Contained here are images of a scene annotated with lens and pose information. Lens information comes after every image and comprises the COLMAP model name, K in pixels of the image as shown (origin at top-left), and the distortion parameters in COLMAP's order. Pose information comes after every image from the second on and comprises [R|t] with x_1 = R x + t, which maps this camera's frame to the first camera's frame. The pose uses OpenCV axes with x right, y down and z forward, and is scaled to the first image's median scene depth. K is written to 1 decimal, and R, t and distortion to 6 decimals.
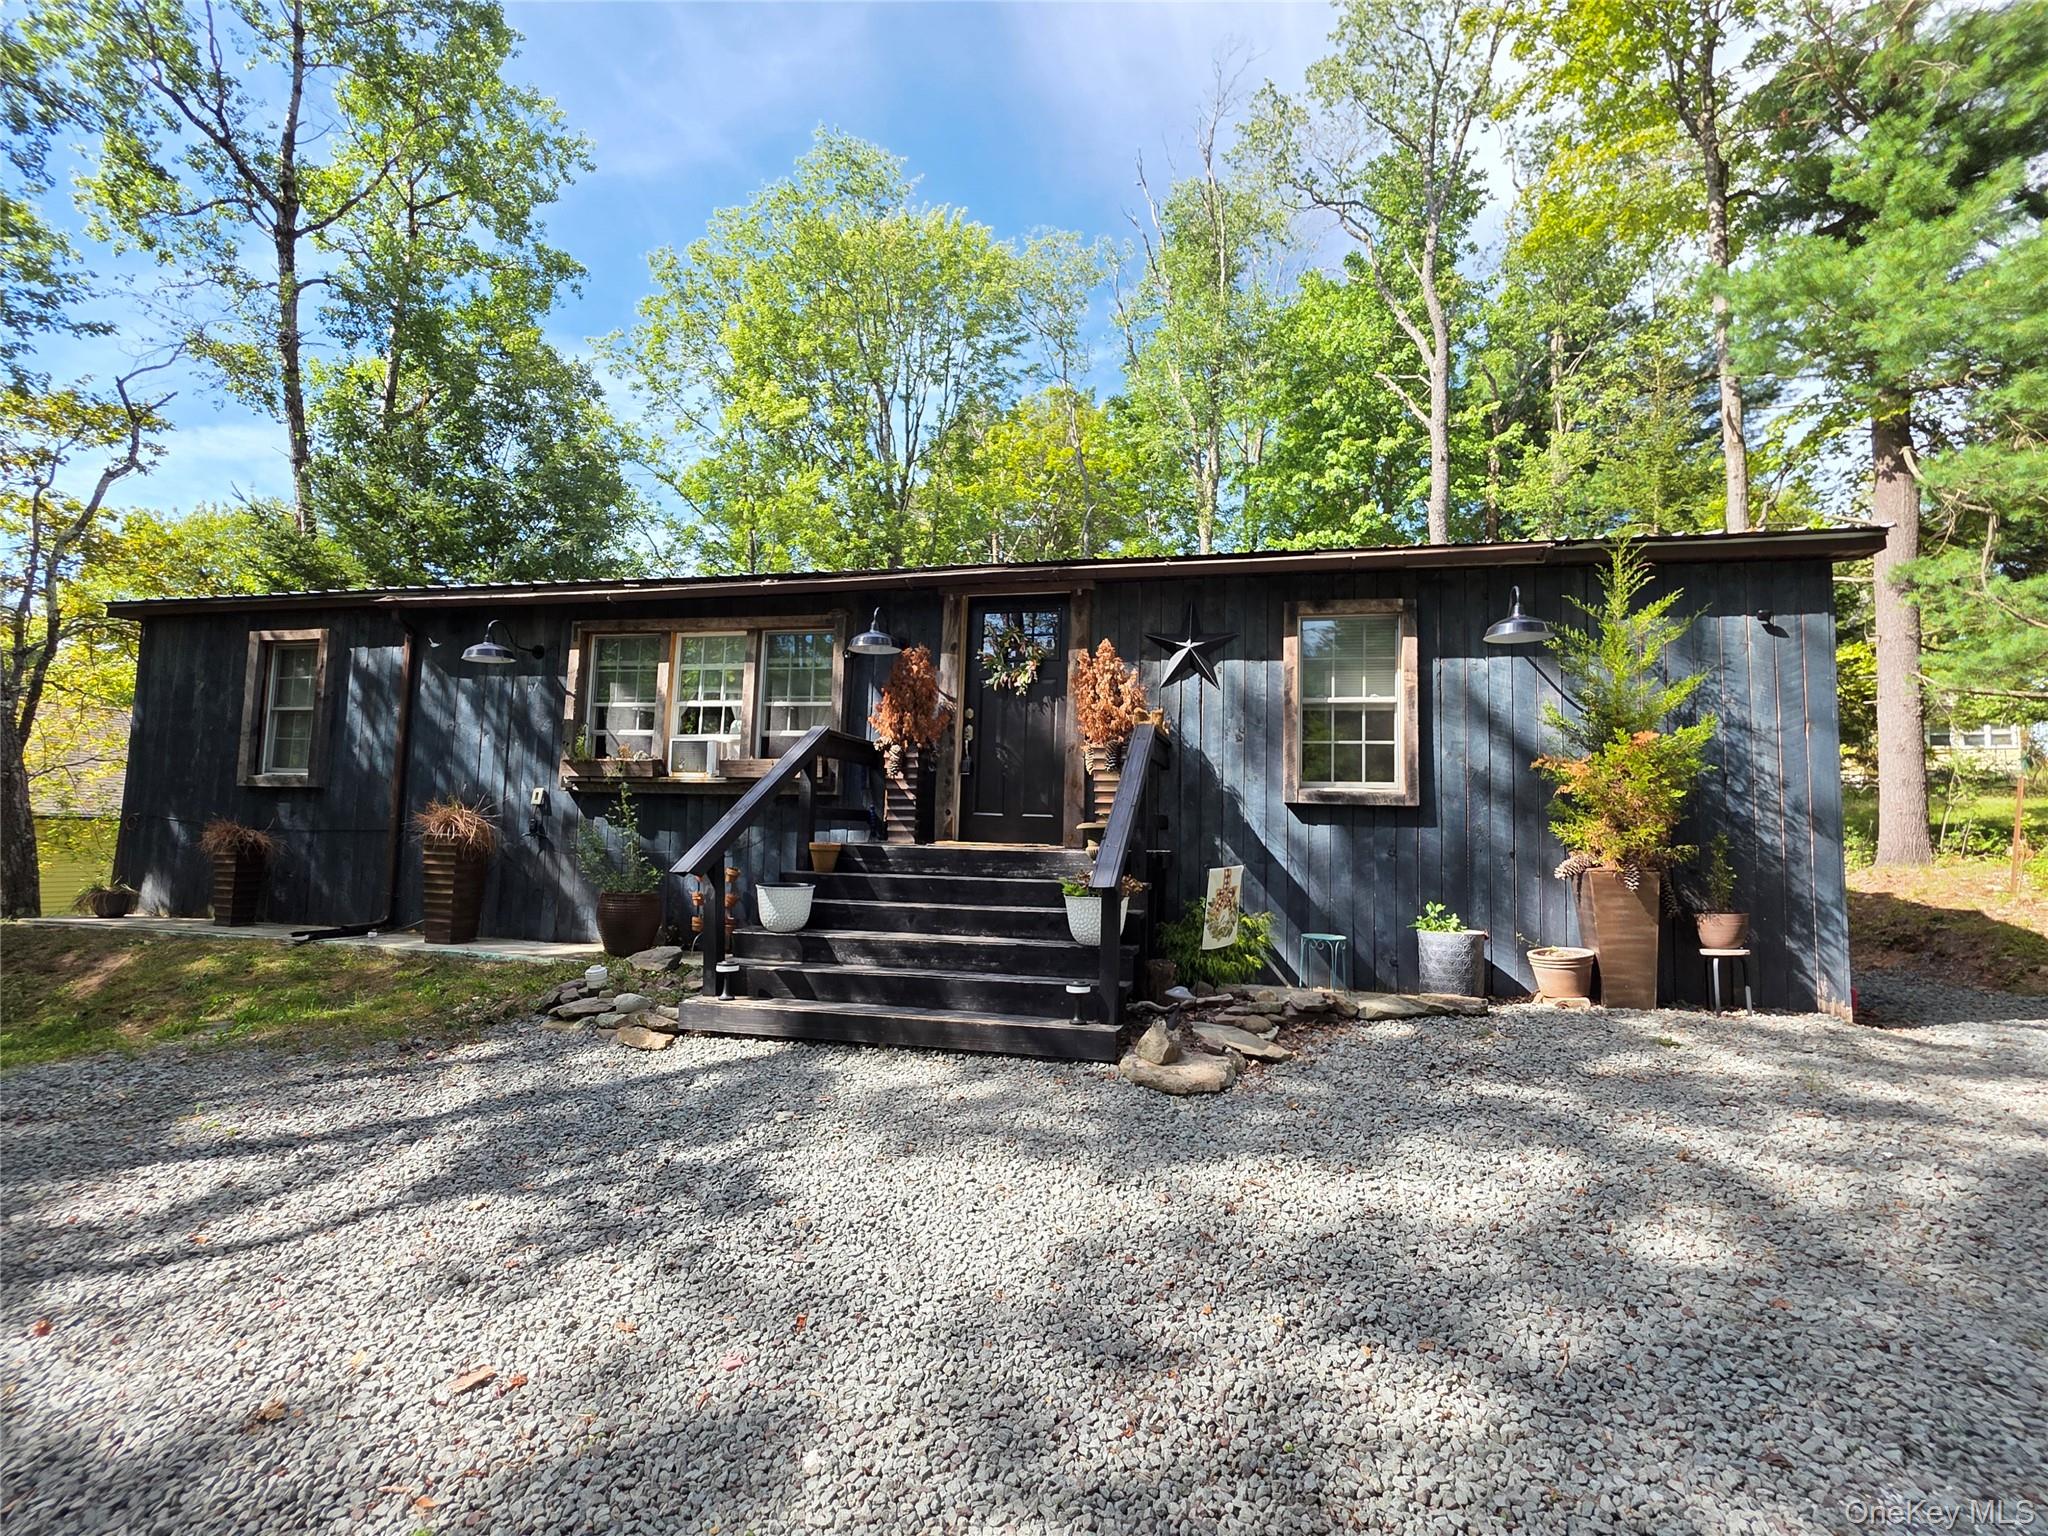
lens RADIAL K [[830.1, 0, 1031.5], [0, 830.1, 772.5], [0, 0, 1]] dist [-0.003713, -0.000019]
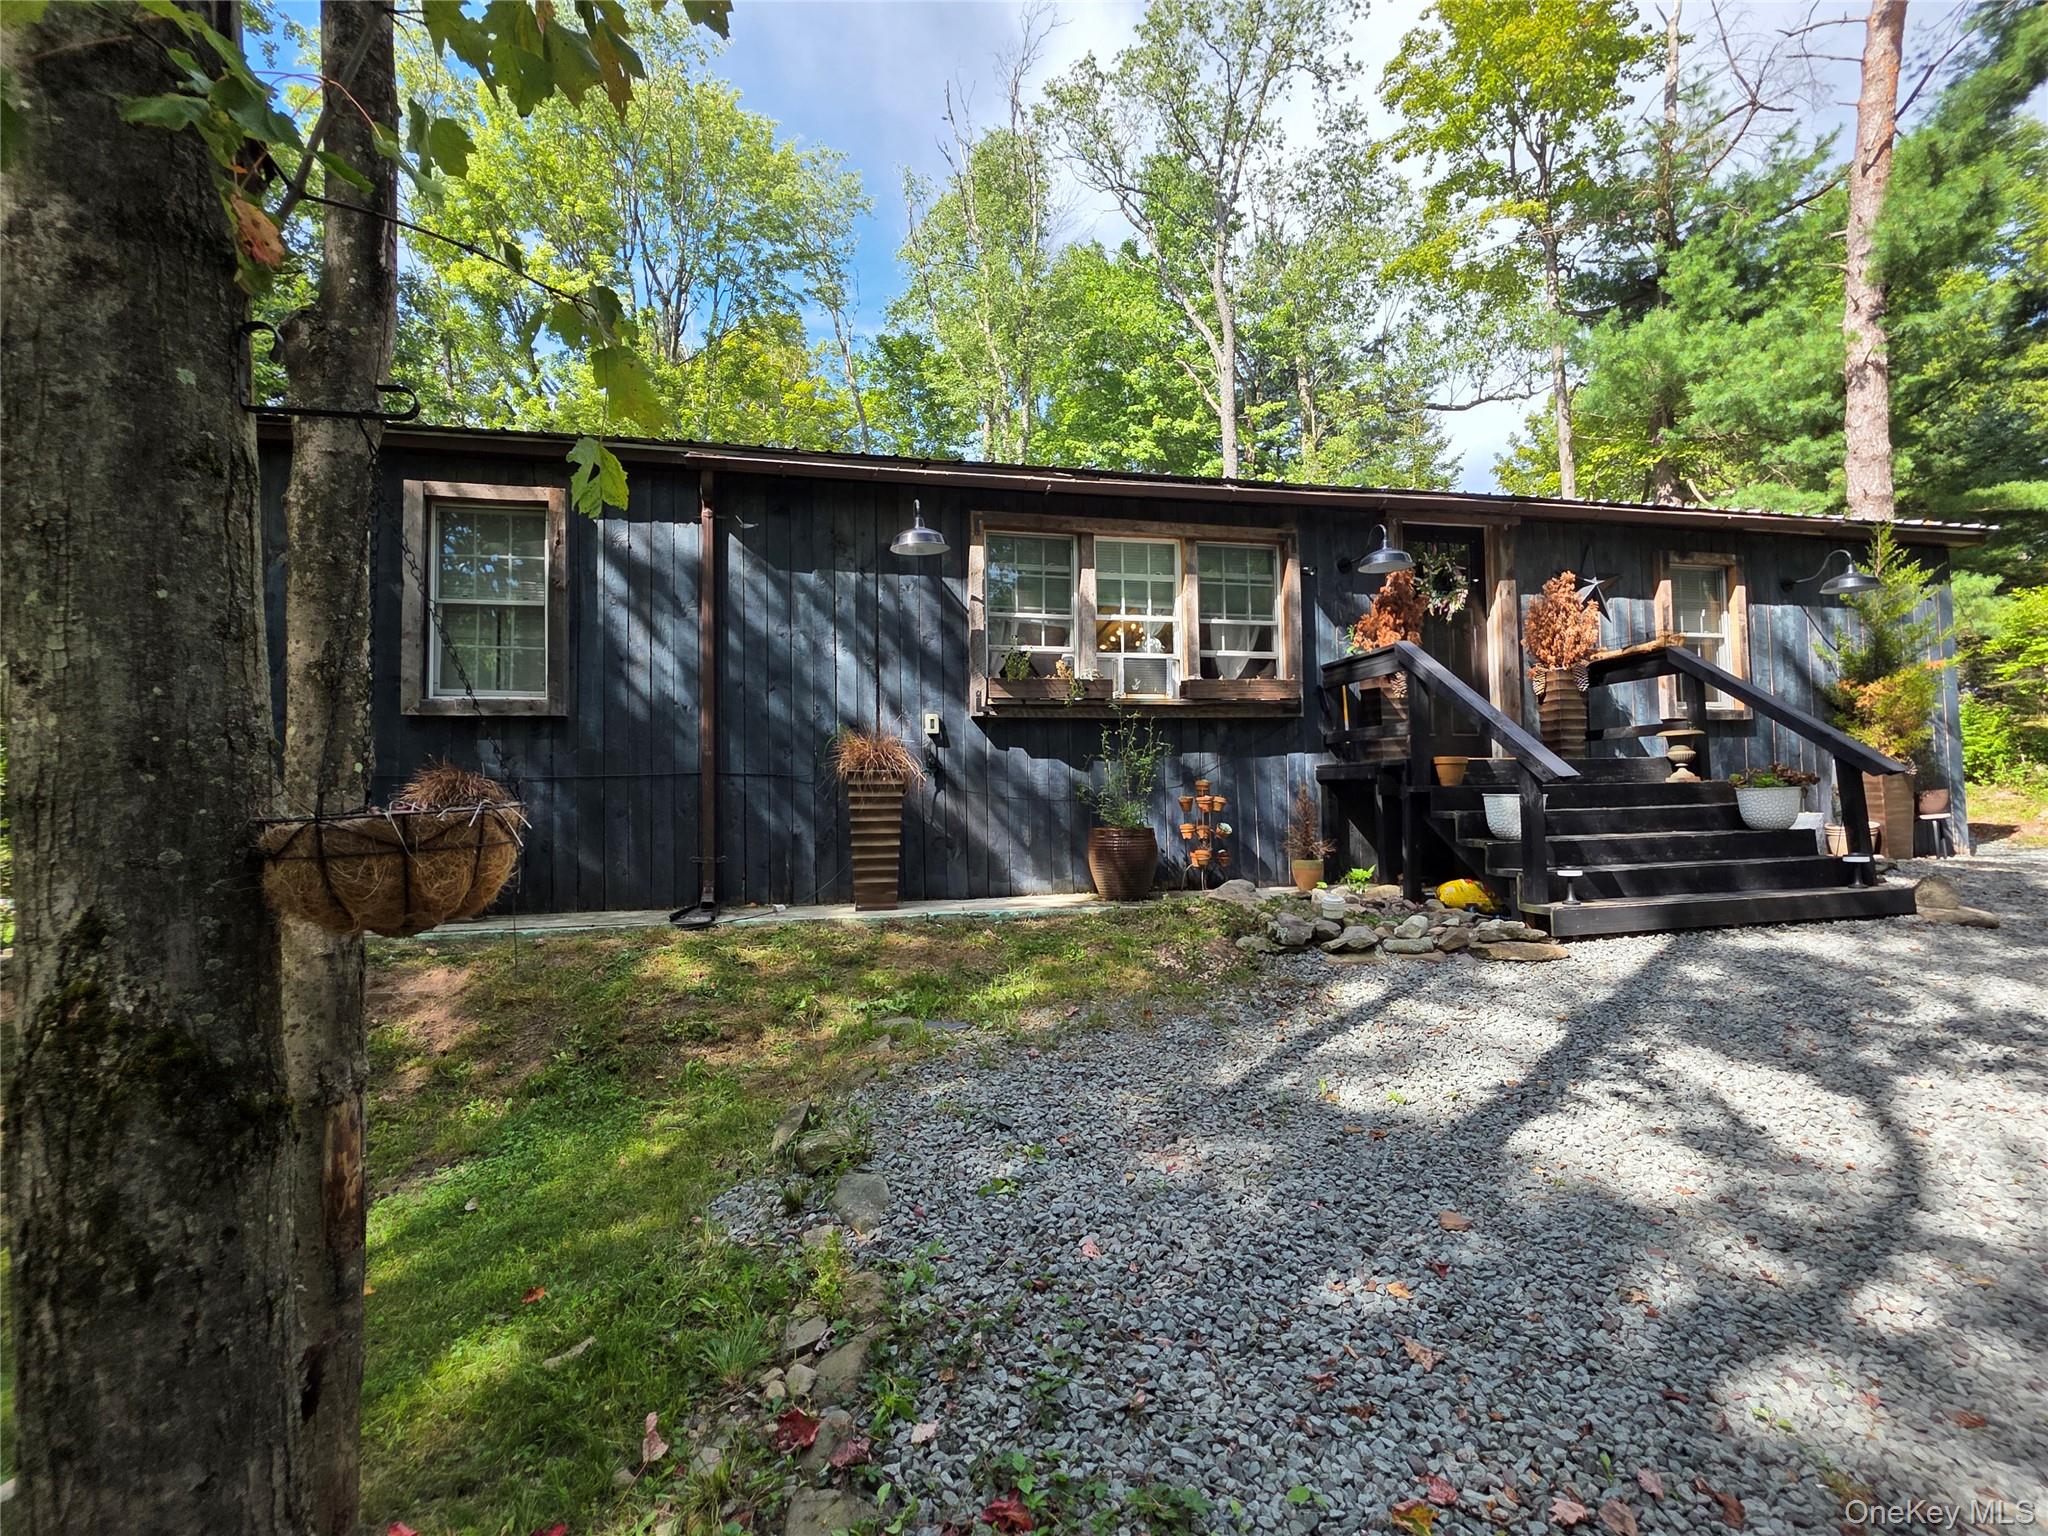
lens RADIAL K [[830.1, 0, 1027.9], [0, 830.1, 765.7], [0, 0, 1]] dist [-0.003713, -0.000019]
pose [[0.917913, -0.026123, 0.395921, -0.837300], [0.010979, 0.999121, 0.040468, 0.037411], [-0.396630, -0.032799, 0.917392, 0.217944]]
